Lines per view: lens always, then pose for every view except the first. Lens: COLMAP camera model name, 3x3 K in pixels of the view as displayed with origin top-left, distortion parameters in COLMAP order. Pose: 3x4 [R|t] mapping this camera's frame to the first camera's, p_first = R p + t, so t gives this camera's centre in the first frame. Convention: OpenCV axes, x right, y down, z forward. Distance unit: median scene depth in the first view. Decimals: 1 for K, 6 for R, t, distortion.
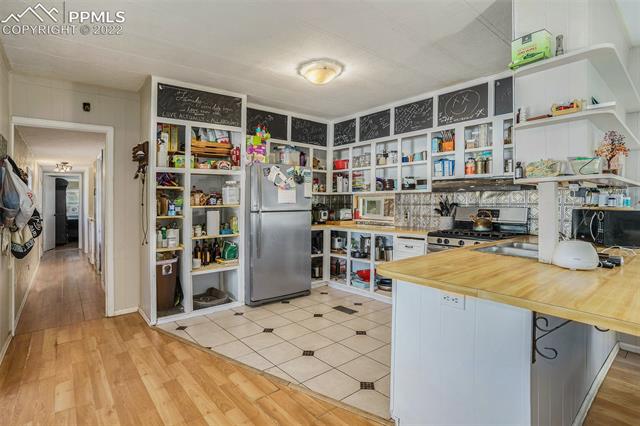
lens RADIAL K [[323.6, 0, 320.0], [0, 323.6, 213.0], [0, 0, 1]] dist [-0.093409, 0.034332]
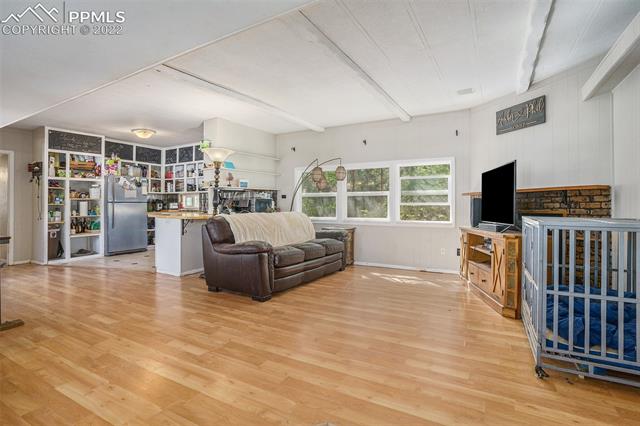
lens RADIAL K [[323.6, 0, 320.0], [0, 323.6, 213.0], [0, 0, 1]] dist [-0.093409, 0.034332]
pose [[0.934199, -0.009287, 0.356631, 0.258184], [0.012460, 0.999901, -0.006600, 0.078961], [-0.356534, 0.010609, 0.934222, -0.997677]]
